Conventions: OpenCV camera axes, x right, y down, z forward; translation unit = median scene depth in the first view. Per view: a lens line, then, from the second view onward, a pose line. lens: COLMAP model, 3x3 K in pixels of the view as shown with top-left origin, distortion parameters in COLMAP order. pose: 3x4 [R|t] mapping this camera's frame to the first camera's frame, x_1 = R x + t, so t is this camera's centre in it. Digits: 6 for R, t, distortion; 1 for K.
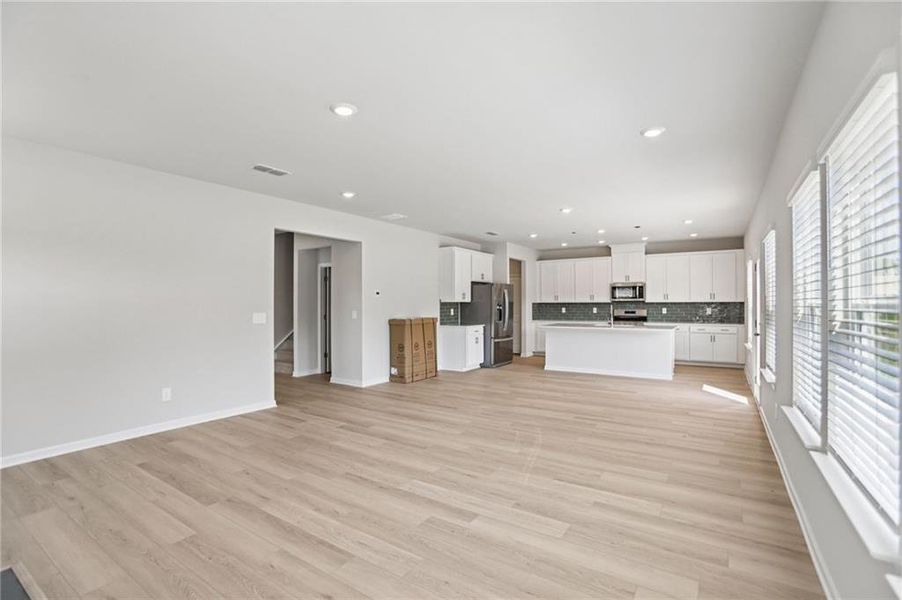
lens RADIAL K [[424.2, 0, 438.8], [0, 424.2, 300.8], [0, 0, 1]] dist [-0.079283, 0.033470]
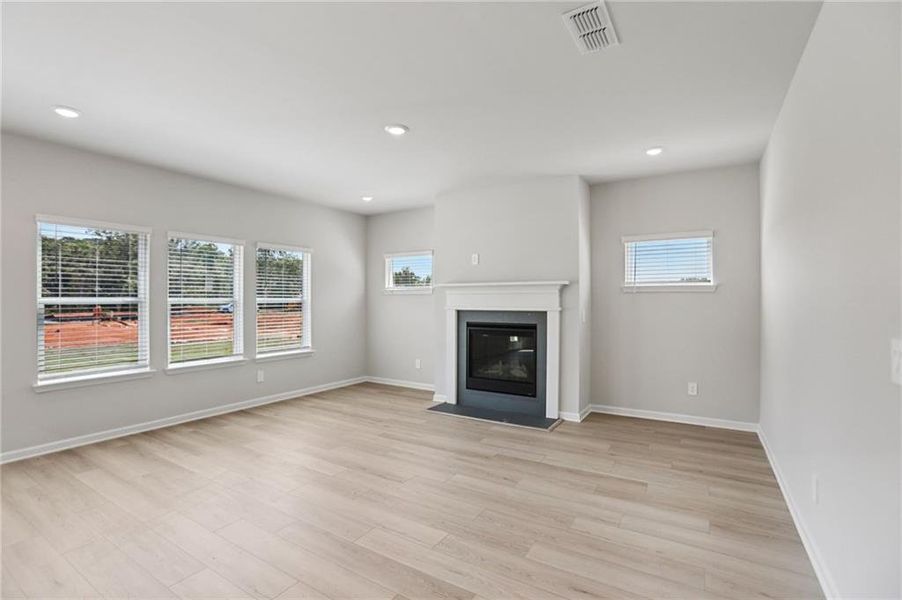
lens RADIAL K [[424.2, 0, 438.8], [0, 424.2, 300.8], [0, 0, 1]] dist [-0.079283, 0.033470]
pose [[-0.999271, 0.001873, -0.038135, -0.236907], [0.002033, 0.999989, -0.004156, 0.009752], [0.038126, -0.004231, -0.999264, 1.706709]]
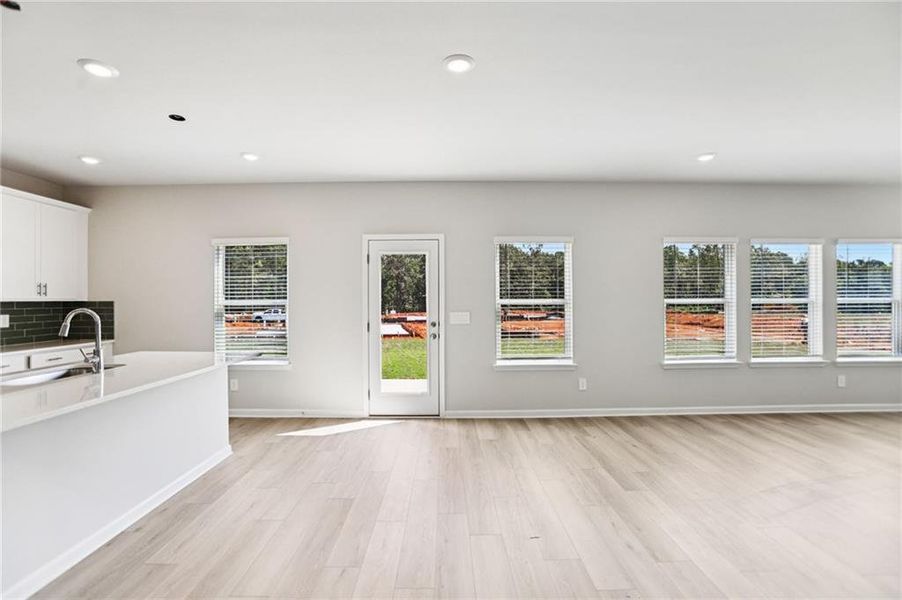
lens RADIAL K [[424.2, 0, 438.8], [0, 424.2, 300.8], [0, 0, 1]] dist [-0.079283, 0.033470]
pose [[-0.577965, 0.004449, 0.816049, 0.000407], [-0.001145, 0.999980, -0.006262, 0.011870], [-0.816061, -0.004554, -0.577948, 2.060520]]
